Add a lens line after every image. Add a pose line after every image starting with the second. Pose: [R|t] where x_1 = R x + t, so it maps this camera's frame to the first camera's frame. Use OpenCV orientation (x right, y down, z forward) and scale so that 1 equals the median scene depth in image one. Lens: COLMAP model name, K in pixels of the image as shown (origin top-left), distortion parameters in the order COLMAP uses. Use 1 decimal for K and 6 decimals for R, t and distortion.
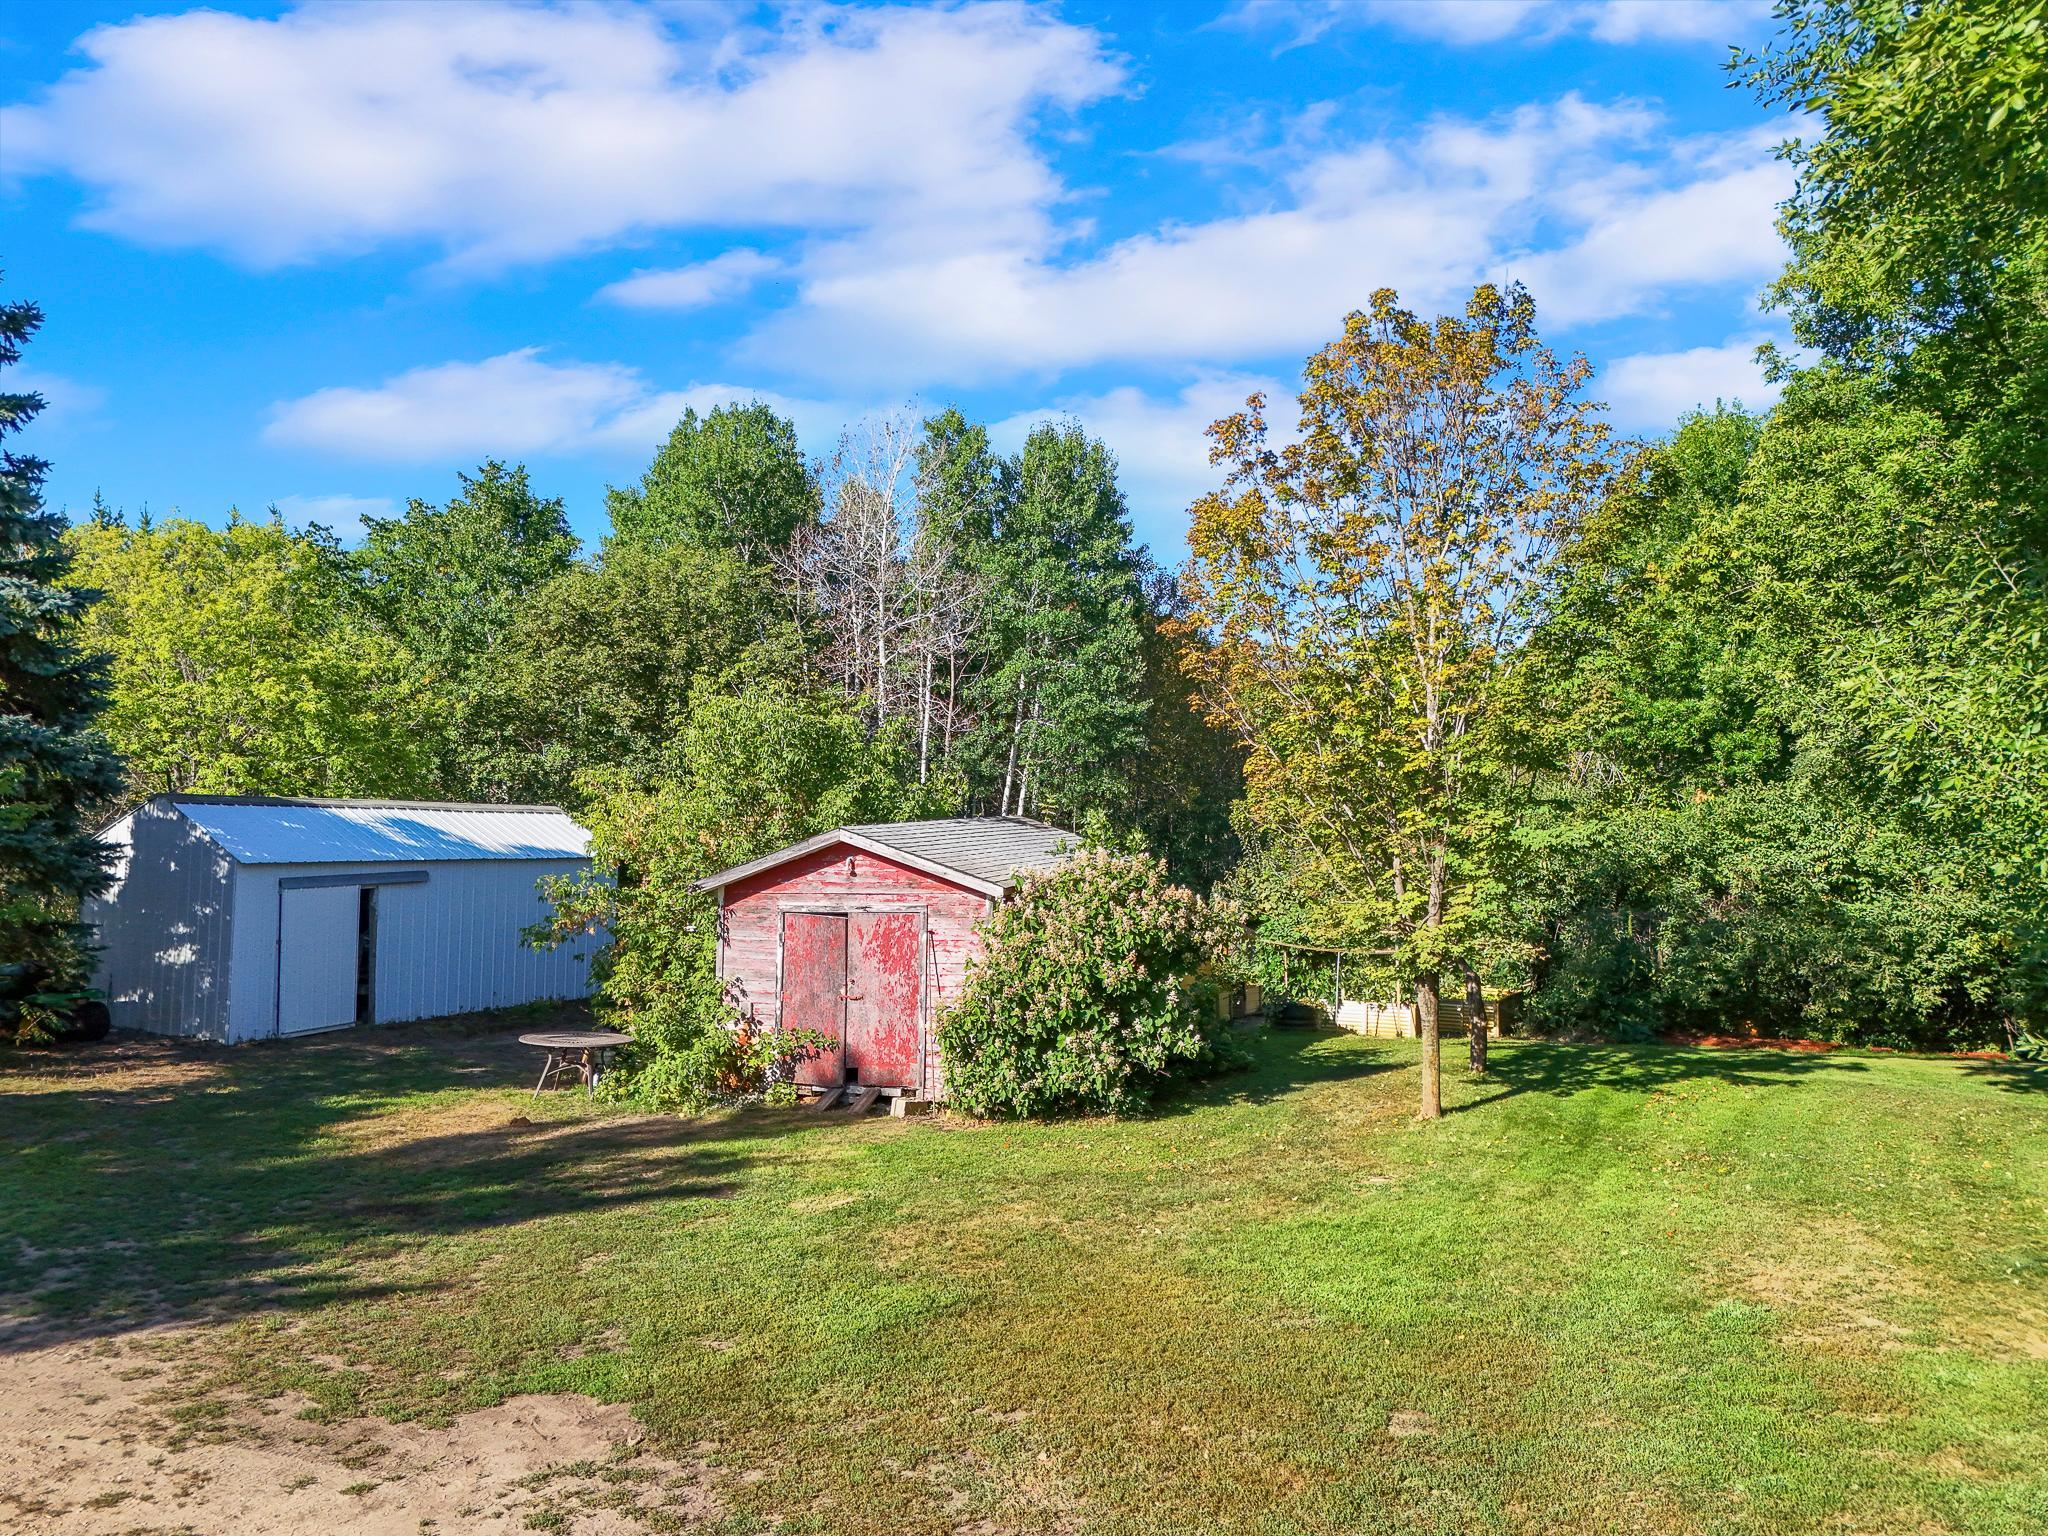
lens RADIAL K [[1482.9, 0, 1019.9], [0, 1482.9, 767.7], [0, 0, 1]] dist [0.112585, -0.144295]
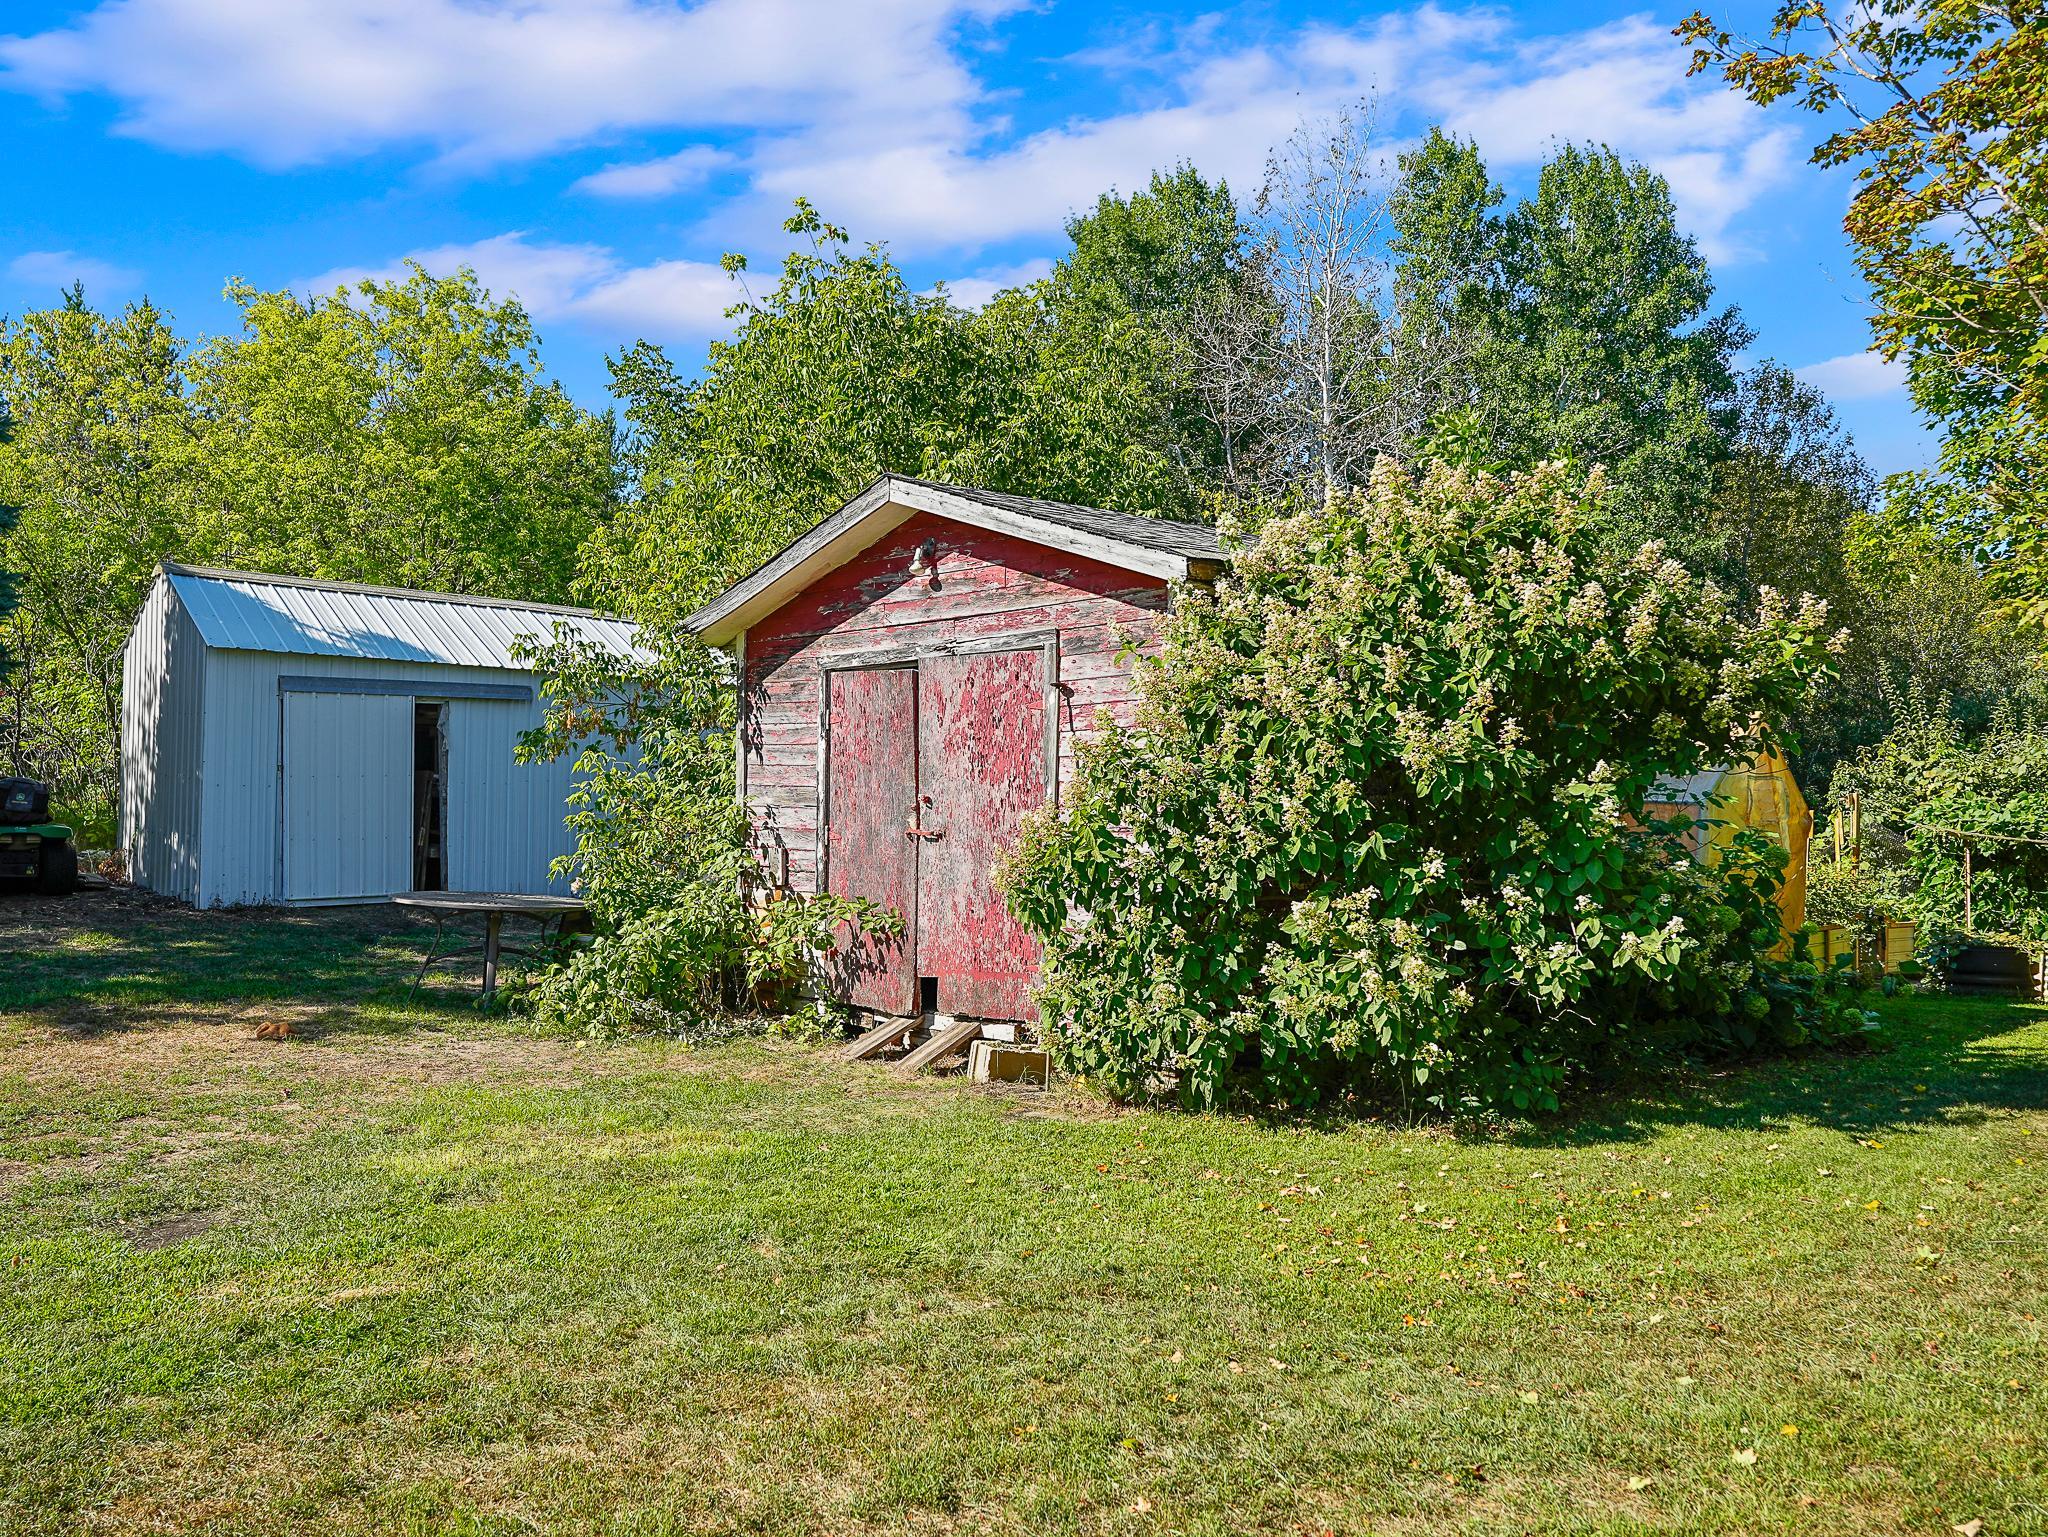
lens RADIAL K [[1561.9, 0, 1020.1], [0, 1561.9, 806.0], [0, 0, 1]] dist [-0.088812, 0.188163]
pose [[0.930044, 0.009814, -0.367316, 0.100199], [0.004672, 0.999247, 0.038529, 0.125904], [0.367418, -0.037550, 0.929298, 0.543410]]
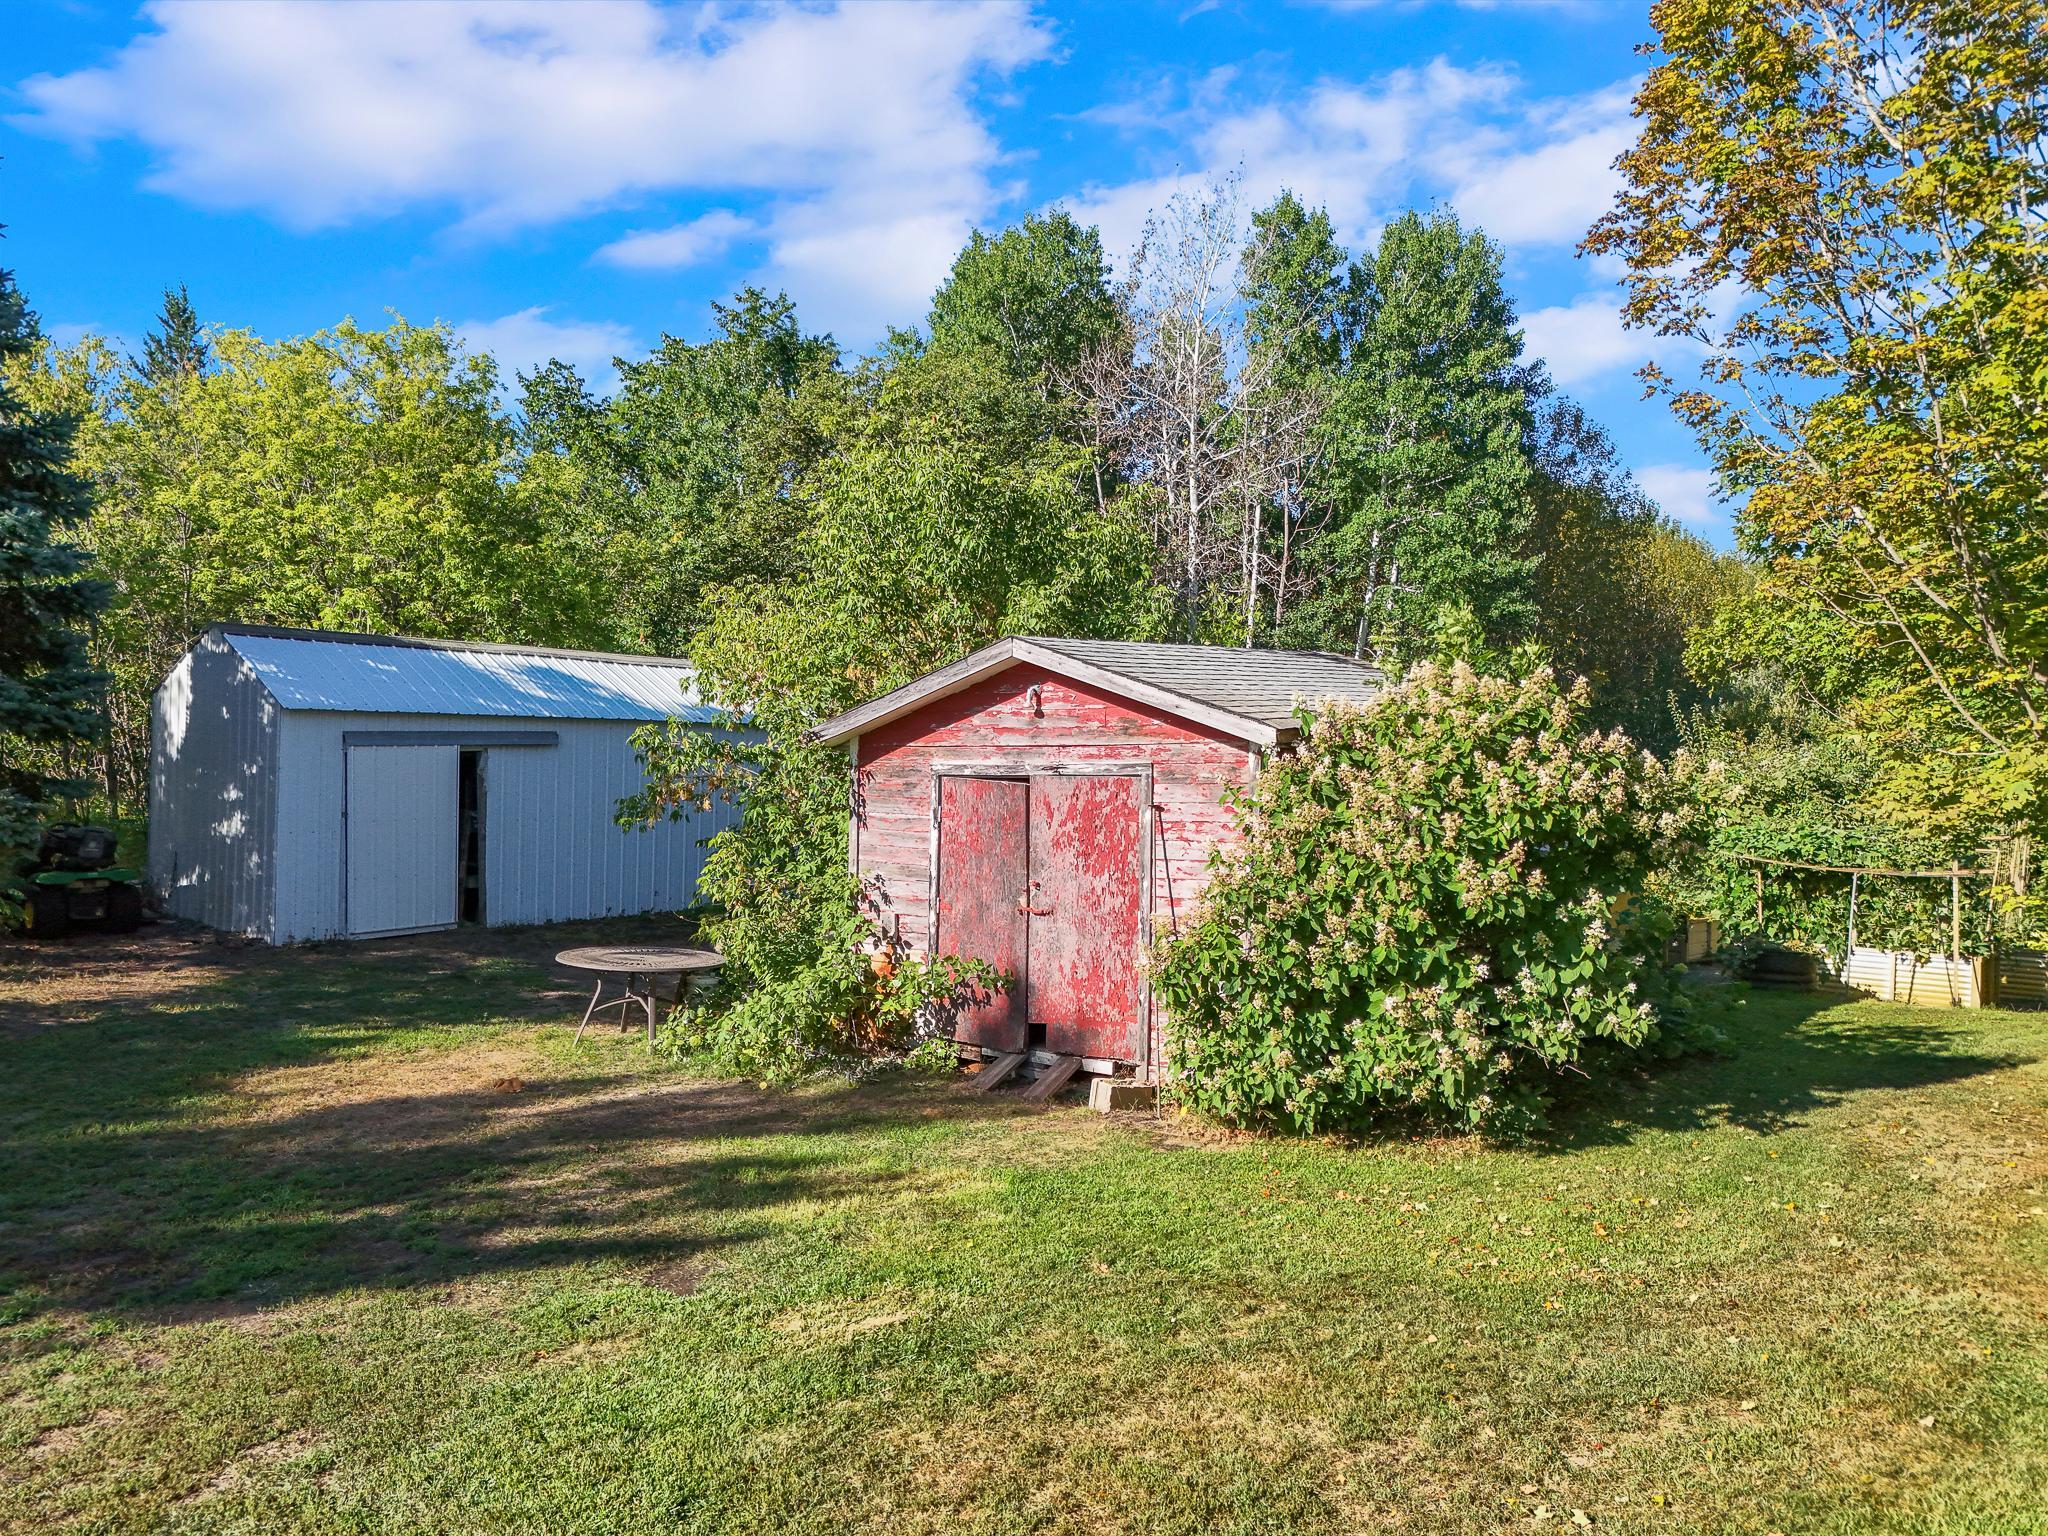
lens RADIAL K [[1499.2, 0, 1005.0], [0, 1499.2, 767.9], [0, 0, 1]] dist [0.080787, -0.080578]
pose [[0.969092, 0.010135, -0.246492, 0.028287], [0.002842, 0.998631, 0.052235, 0.061765], [0.246684, -0.051321, 0.967736, 0.393902]]
